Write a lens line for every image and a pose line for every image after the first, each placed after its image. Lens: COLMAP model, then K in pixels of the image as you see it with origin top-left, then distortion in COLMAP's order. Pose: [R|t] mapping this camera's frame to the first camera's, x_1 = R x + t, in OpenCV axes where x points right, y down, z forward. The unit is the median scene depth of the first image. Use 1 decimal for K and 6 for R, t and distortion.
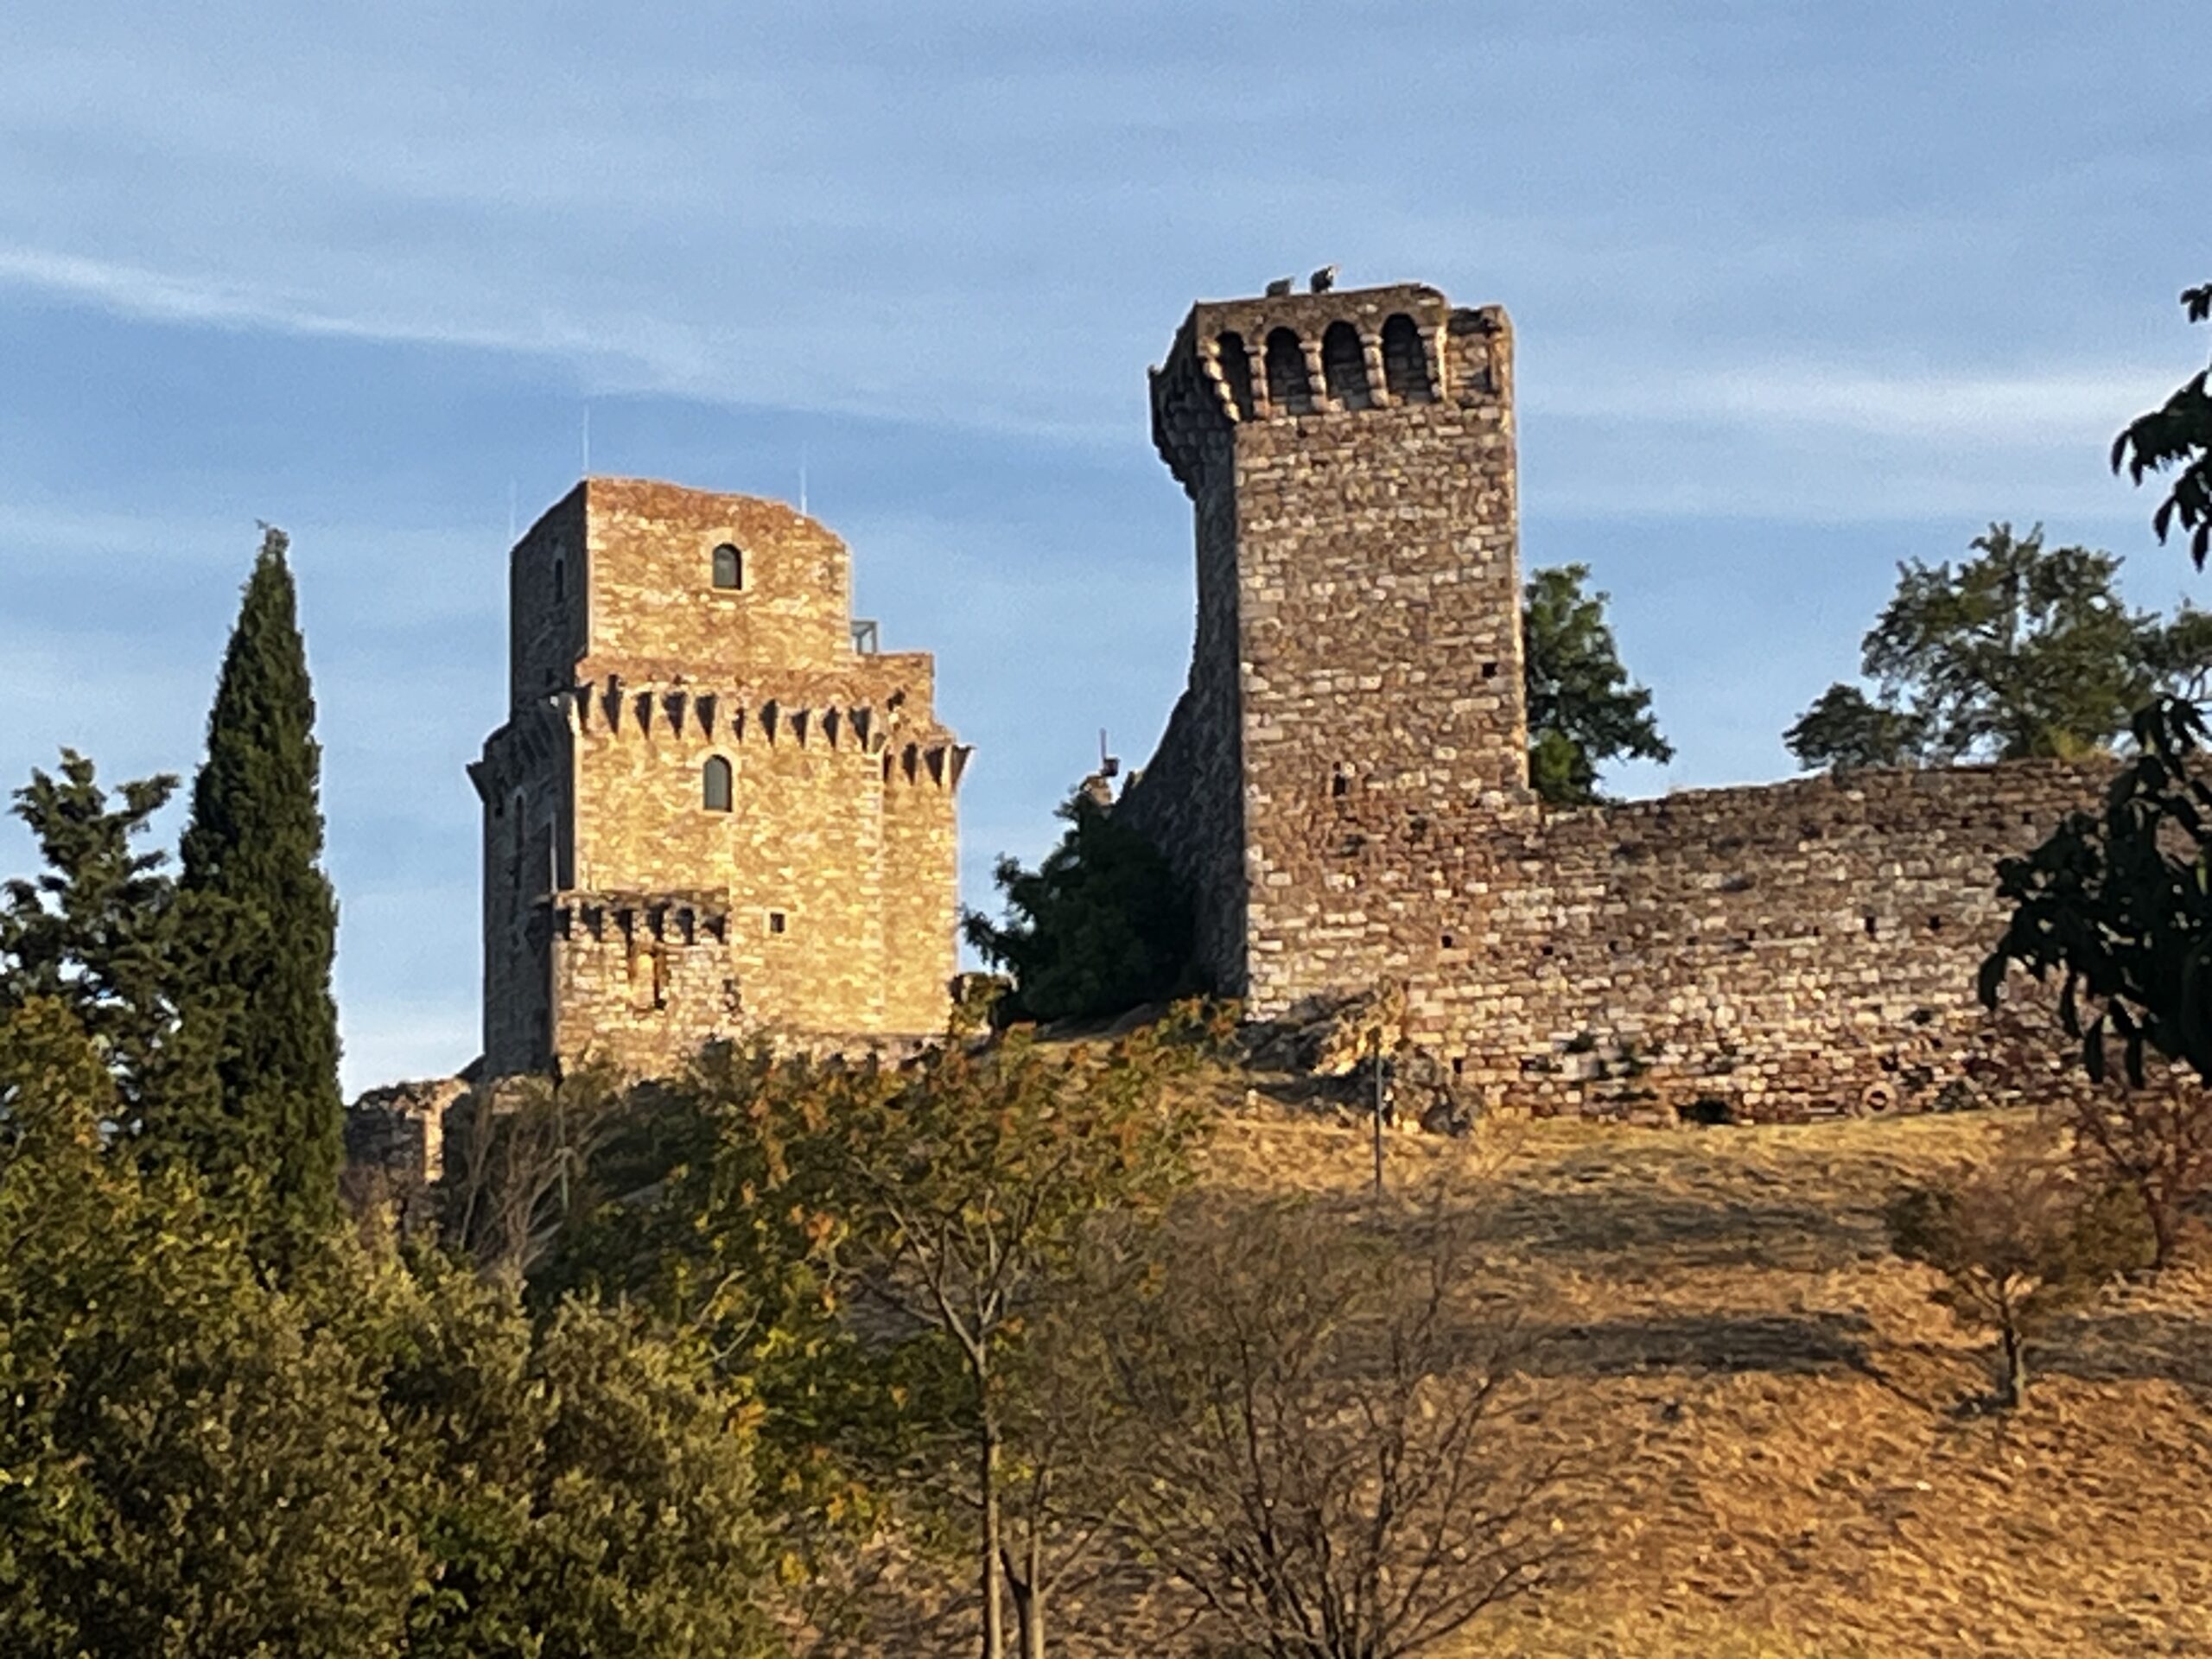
lens RADIAL K [[7054.2, 0, 1106.0], [0, 7054.2, 829.5], [0, 0, 1]] dist [0.078092, 1.595038]
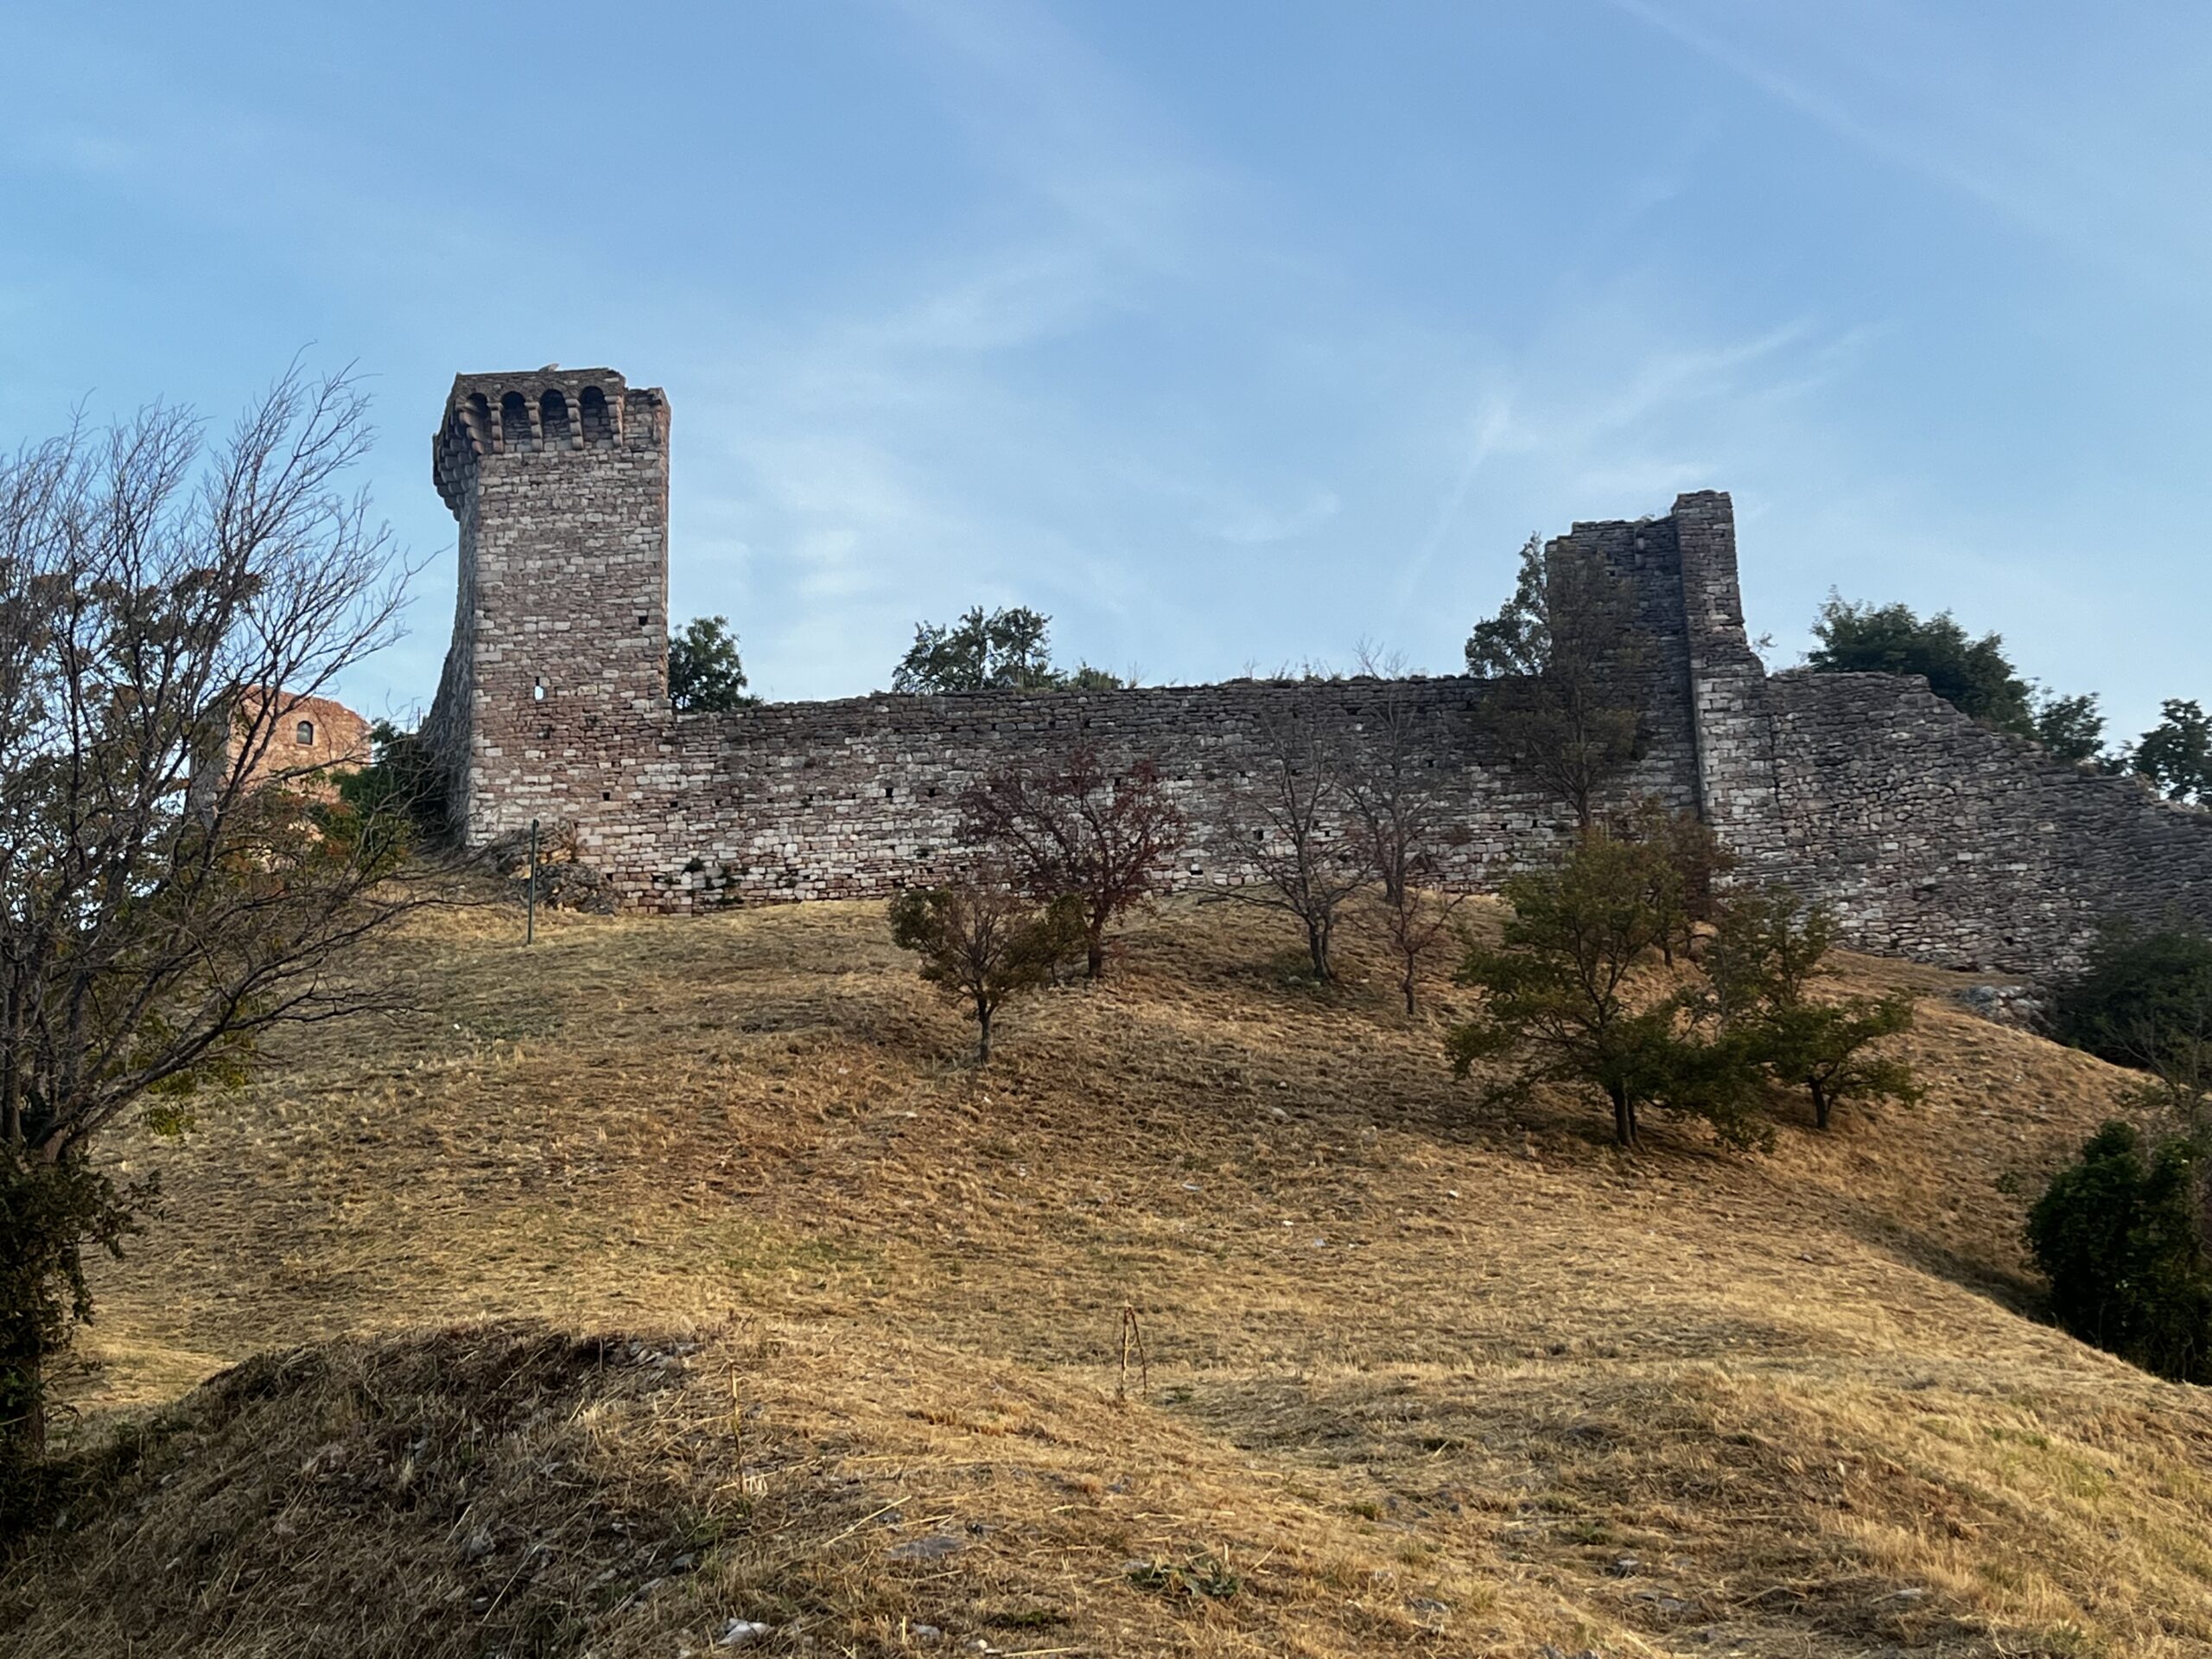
lens RADIAL K [[2969.8, 0, 1106.0], [0, 2969.8, 829.5], [0, 0, 1]] dist [0.087120, -0.044066]
pose [[0.983891, 0.038567, 0.174558, 0.042947], [-0.030064, 0.998241, -0.051099, 0.052130], [-0.176221, 0.045028, 0.983320, 0.365461]]
